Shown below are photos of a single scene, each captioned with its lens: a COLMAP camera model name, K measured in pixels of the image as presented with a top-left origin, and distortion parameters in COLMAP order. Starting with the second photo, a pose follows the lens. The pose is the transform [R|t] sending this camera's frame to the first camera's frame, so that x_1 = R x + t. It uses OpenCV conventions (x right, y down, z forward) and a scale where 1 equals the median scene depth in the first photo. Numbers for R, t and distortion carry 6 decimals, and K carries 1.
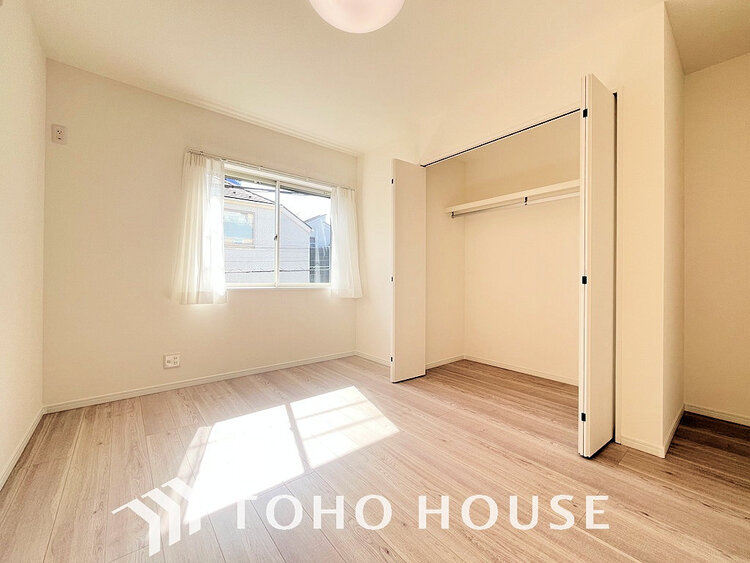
lens RADIAL K [[305.3, 0, 381.7], [0, 305.3, 284.7], [0, 0, 1]] dist [0.000534, 0.001172]
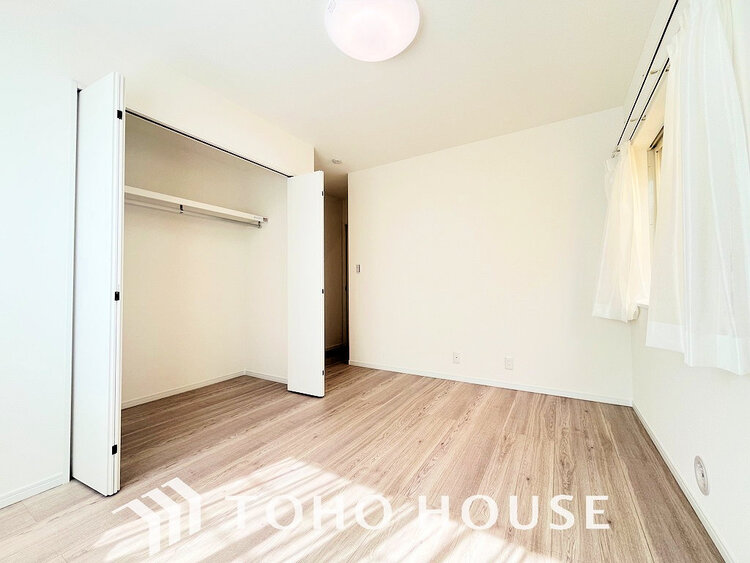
lens RADIAL K [[305.3, 0, 372.8], [0, 305.3, 280.0], [0, 0, 1]] dist [0.000534, 0.001172]
pose [[-0.321546, 0.020814, 0.946665, -0.776531], [0.017584, 0.999717, -0.016008, -0.036537], [-0.946731, 0.011499, -0.321821, 0.954929]]
